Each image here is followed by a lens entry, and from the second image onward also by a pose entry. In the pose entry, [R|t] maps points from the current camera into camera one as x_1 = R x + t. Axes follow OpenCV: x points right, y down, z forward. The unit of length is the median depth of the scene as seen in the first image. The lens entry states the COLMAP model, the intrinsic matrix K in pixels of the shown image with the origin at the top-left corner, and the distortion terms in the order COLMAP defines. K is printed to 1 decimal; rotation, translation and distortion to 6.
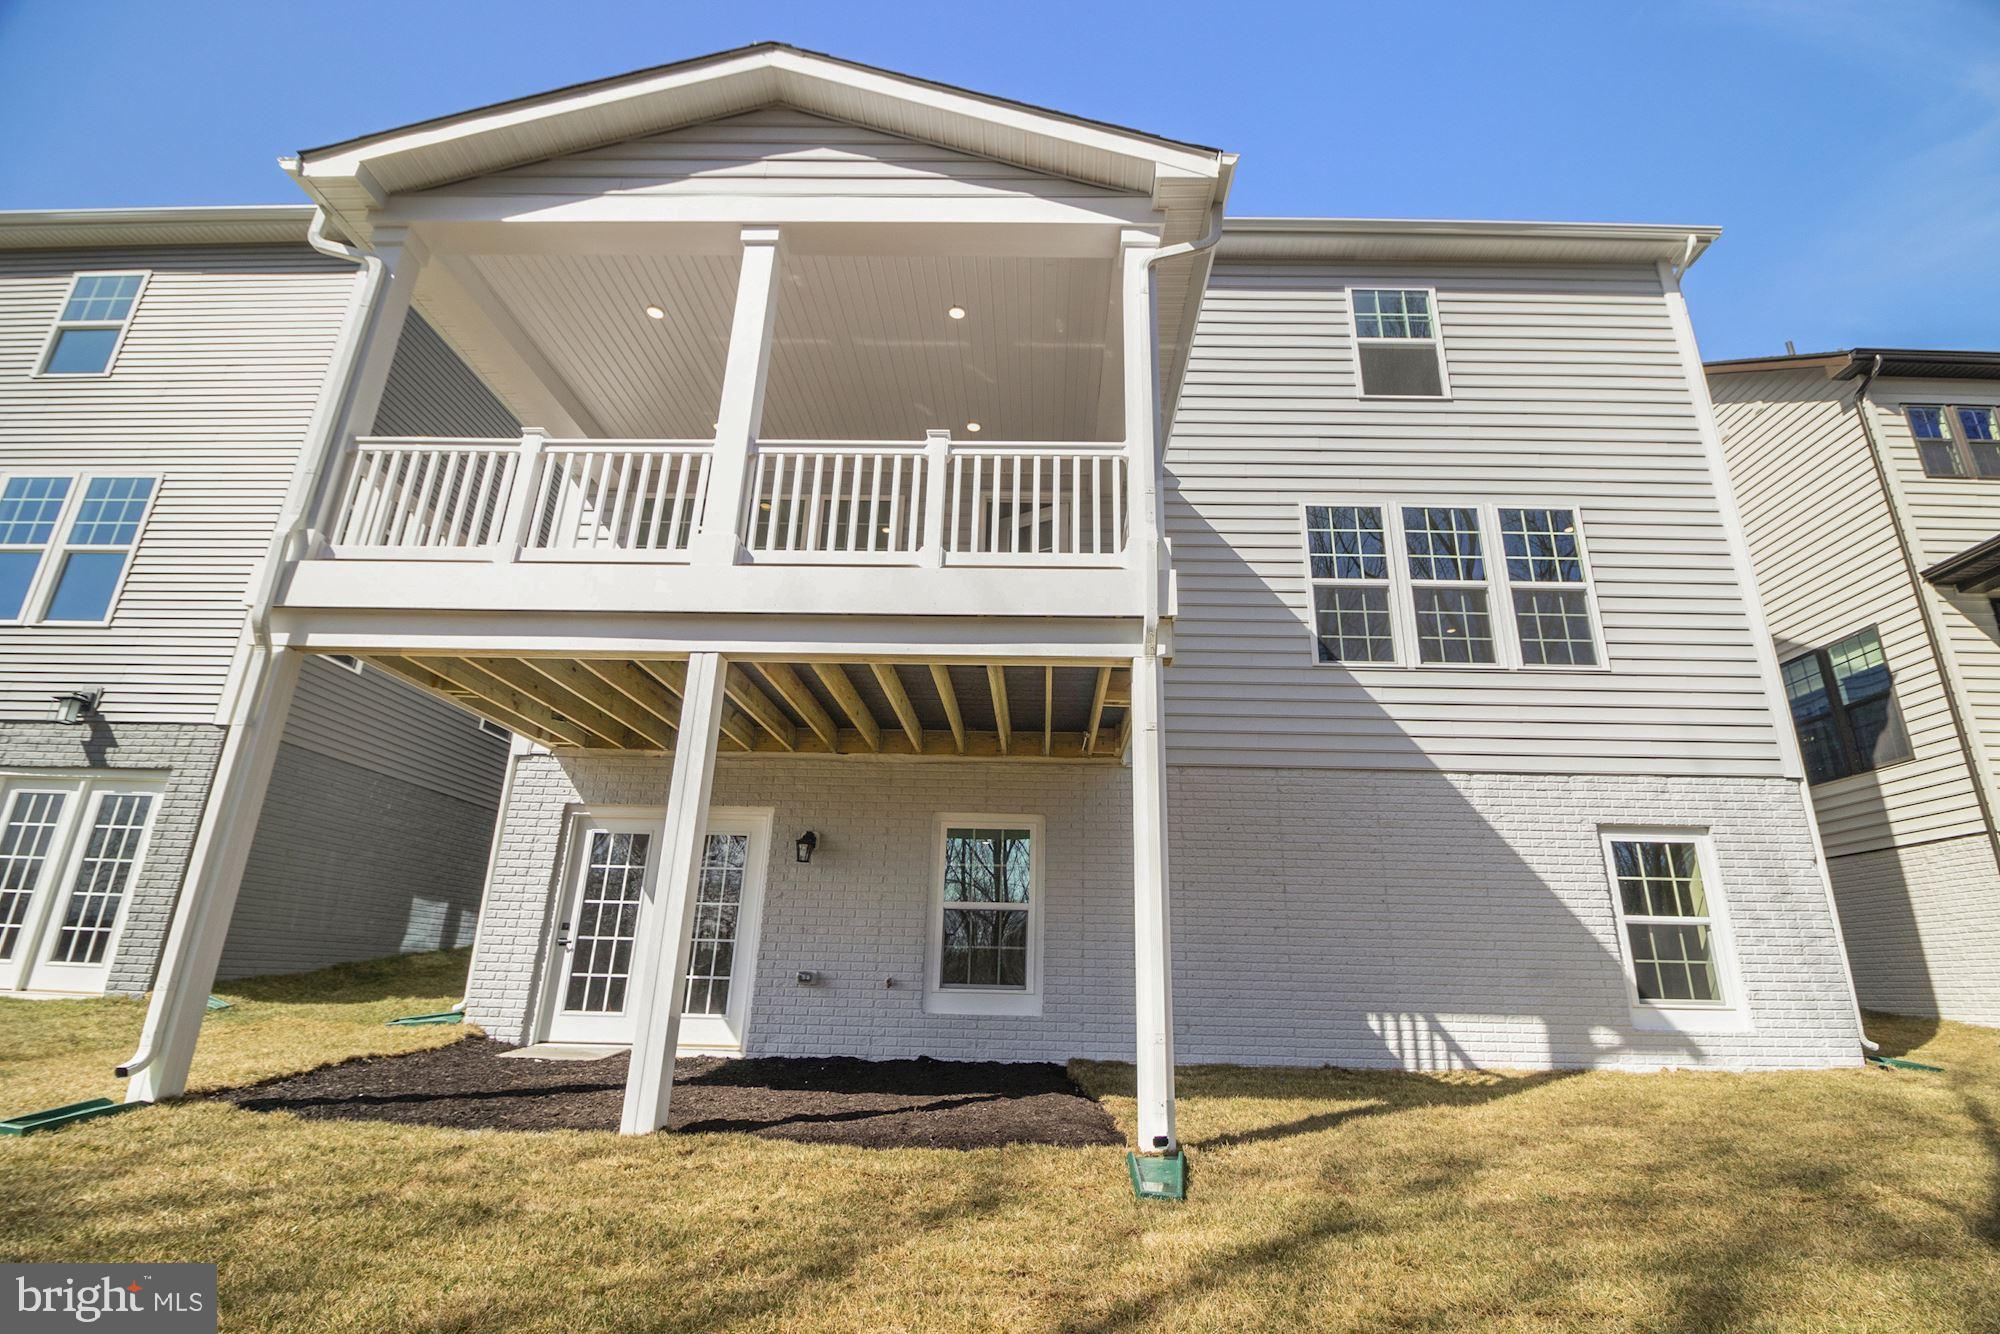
lens RADIAL K [[934.0, 0, 1019.6], [0, 934.0, 669.2], [0, 0, 1]] dist [-0.015653, -0.000941]
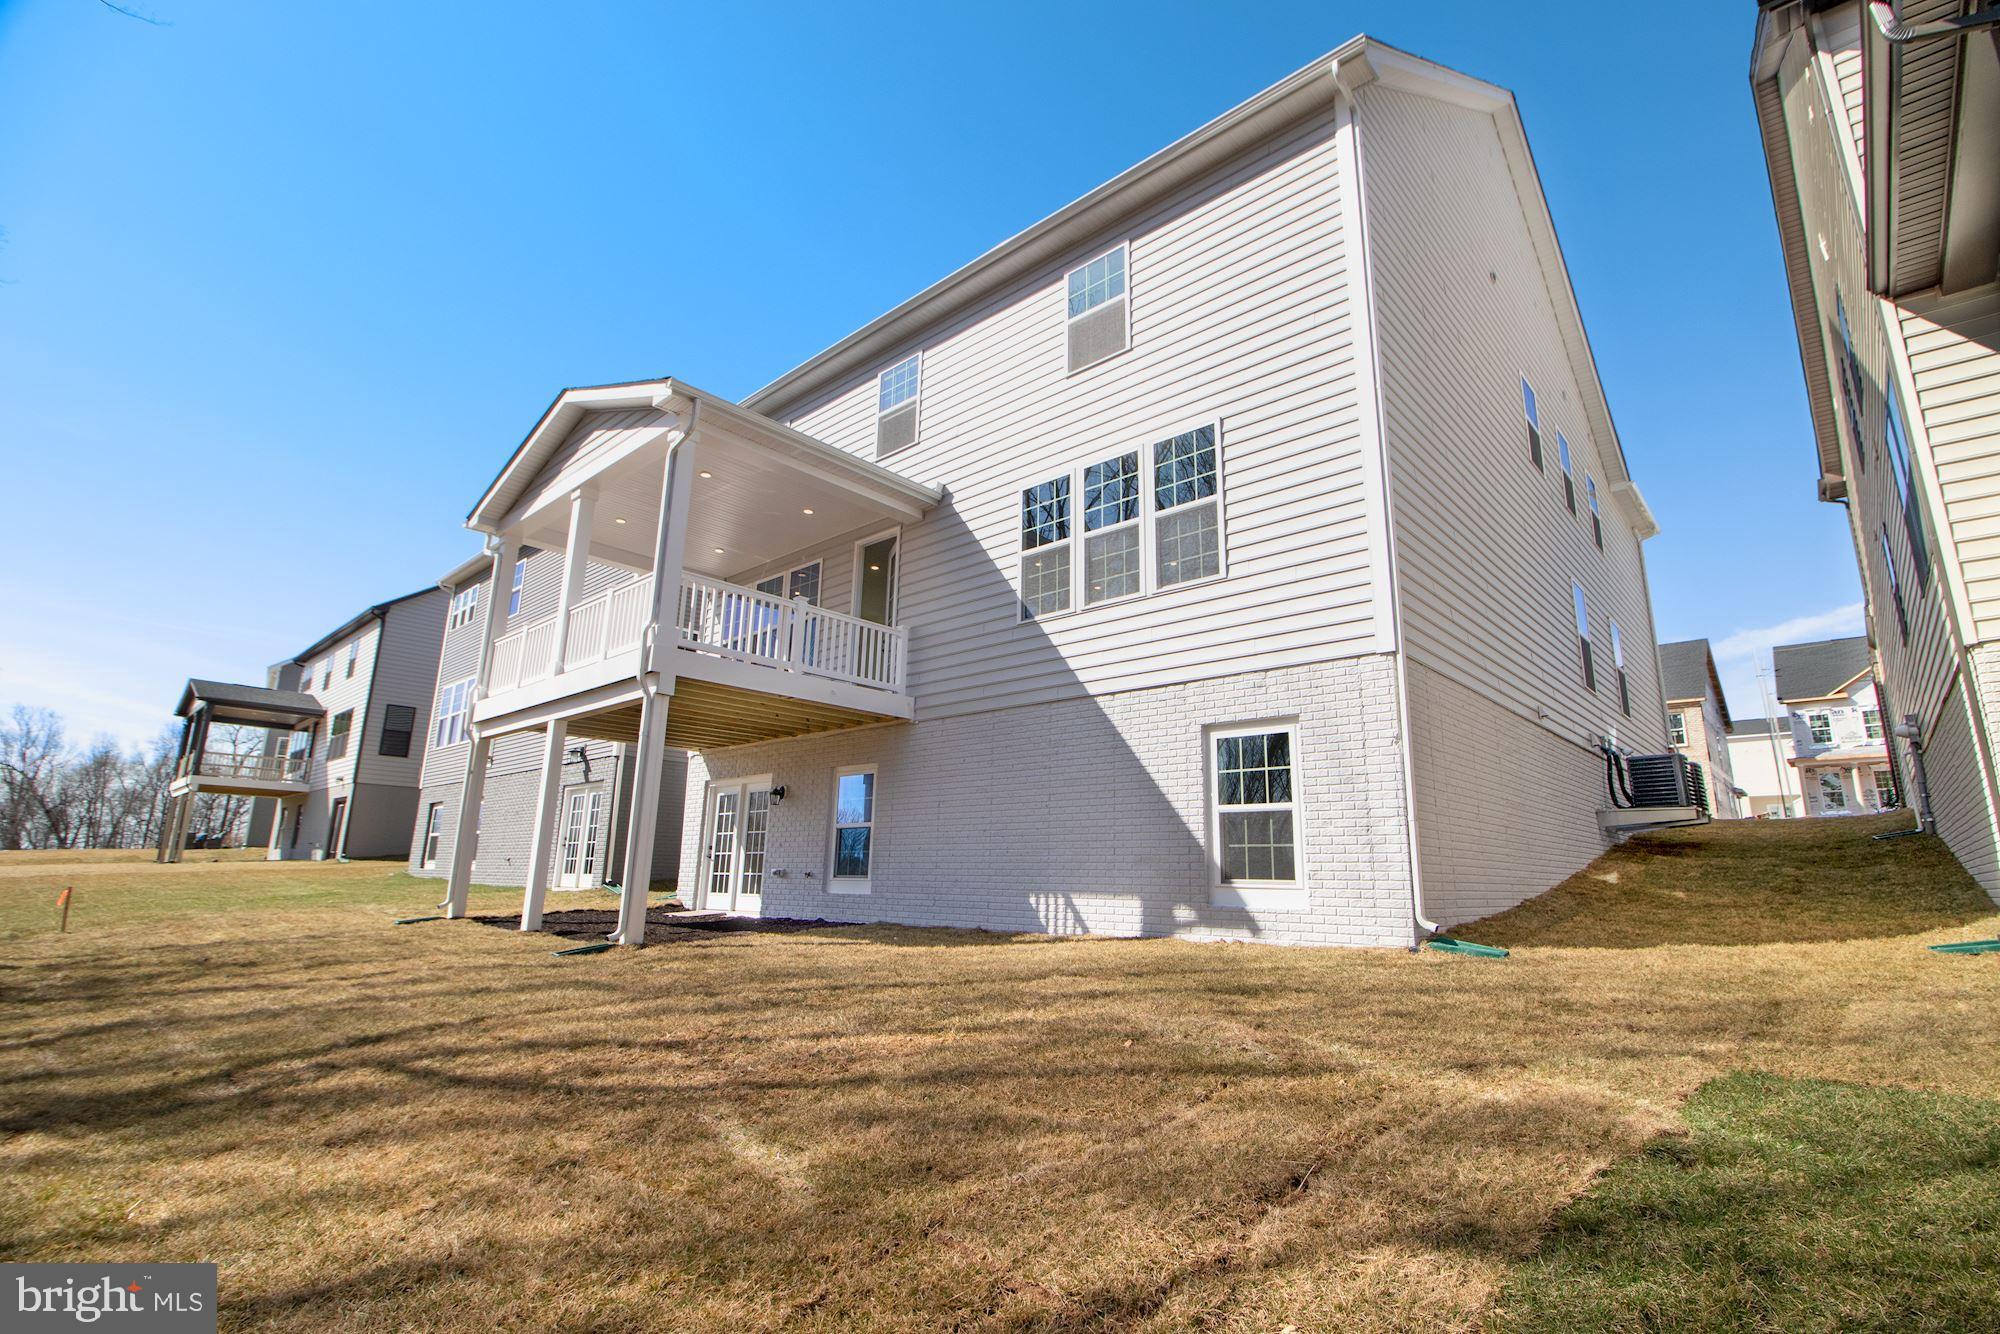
lens RADIAL K [[934.0, 0, 1001.4], [0, 934.0, 666.3], [0, 0, 1]] dist [-0.015653, -0.000941]
pose [[0.747944, -0.159881, -0.644219, 1.195957], [0.211040, 0.977474, 0.002432, 0.047288], [0.629319, -0.137775, 0.764837, 0.017007]]
